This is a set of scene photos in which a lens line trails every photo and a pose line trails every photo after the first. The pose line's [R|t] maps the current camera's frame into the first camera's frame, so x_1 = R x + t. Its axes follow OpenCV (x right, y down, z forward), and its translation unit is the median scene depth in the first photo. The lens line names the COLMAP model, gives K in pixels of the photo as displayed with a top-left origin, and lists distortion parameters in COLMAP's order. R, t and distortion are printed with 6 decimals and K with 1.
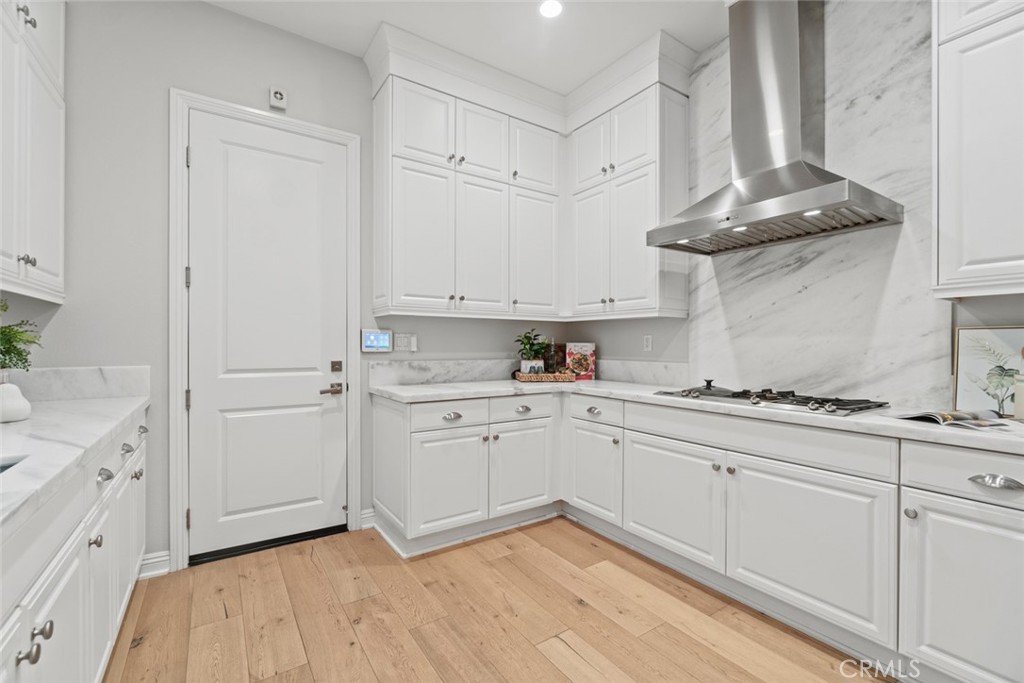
lens RADIAL K [[441.8, 0, 507.1], [0, 441.8, 345.3], [0, 0, 1]] dist [-0.004487, 0.000151]
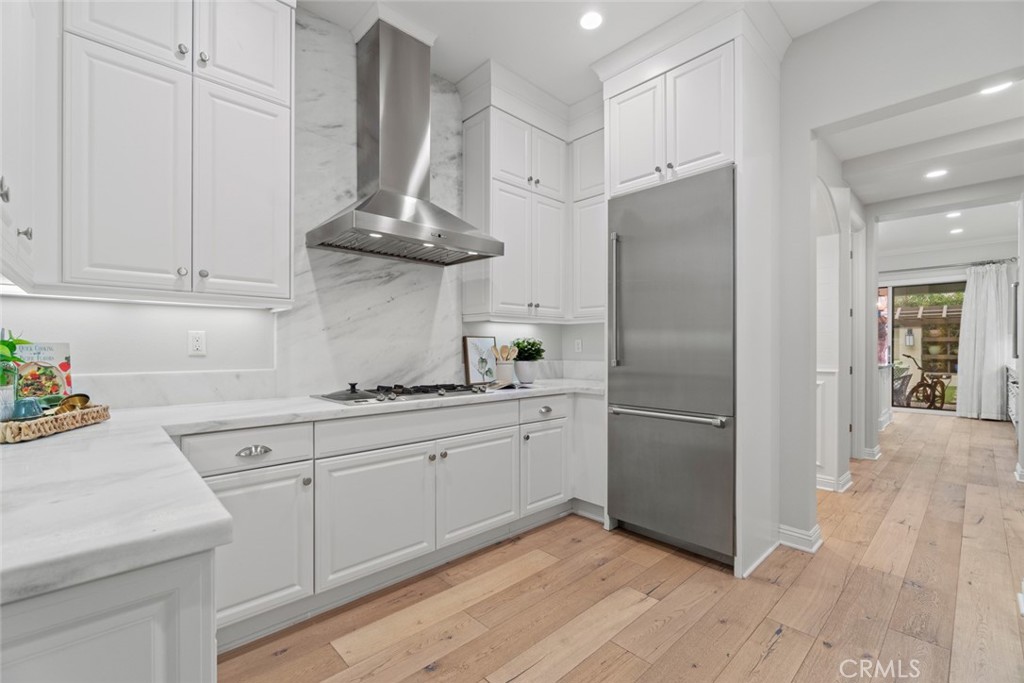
lens RADIAL K [[441.8, 0, 512.0], [0, 441.8, 345.1], [0, 0, 1]] dist [-0.004487, 0.000151]
pose [[-0.169141, -0.000425, 0.985592, -0.596632], [-0.001527, 0.999999, 0.000170, -0.004620], [-0.985591, -0.001476, -0.169141, 0.912867]]
